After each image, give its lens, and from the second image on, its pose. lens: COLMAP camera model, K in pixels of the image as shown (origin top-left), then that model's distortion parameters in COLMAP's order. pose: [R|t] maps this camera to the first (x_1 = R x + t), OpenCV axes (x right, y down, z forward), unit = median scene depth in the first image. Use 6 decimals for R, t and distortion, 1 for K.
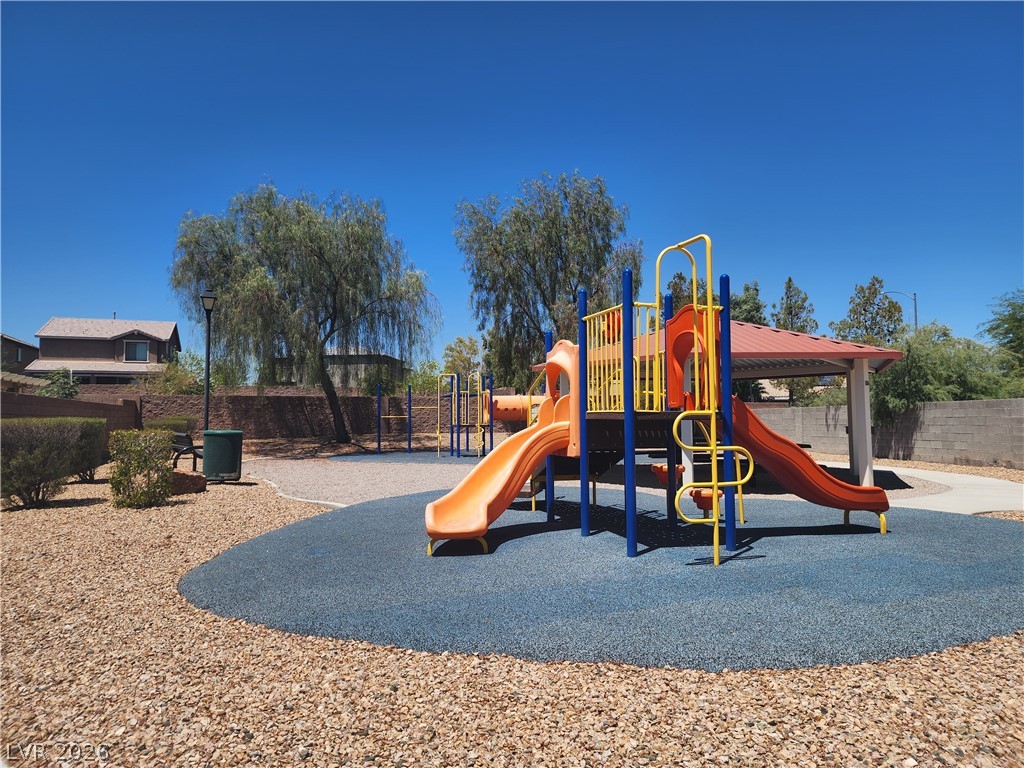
lens RADIAL K [[679.4, 0, 512.0], [0, 679.4, 384.0], [0, 0, 1]] dist [0.086268, -0.057497]
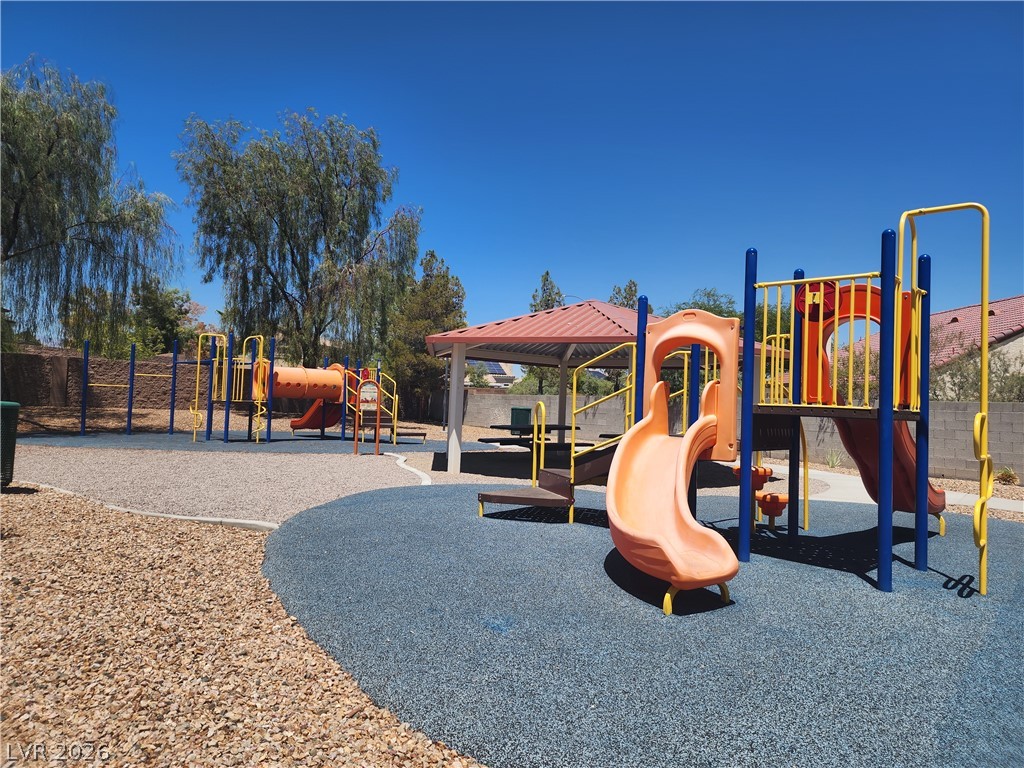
lens RADIAL K [[681.0, 0, 512.0], [0, 681.0, 384.0], [0, 0, 1]] dist [-0.005382, -0.001383]
pose [[0.860061, 0.053331, 0.507396, -0.155615], [-0.067856, 0.997643, 0.010160, 0.008612], [-0.505658, -0.043168, 0.861653, 0.134074]]
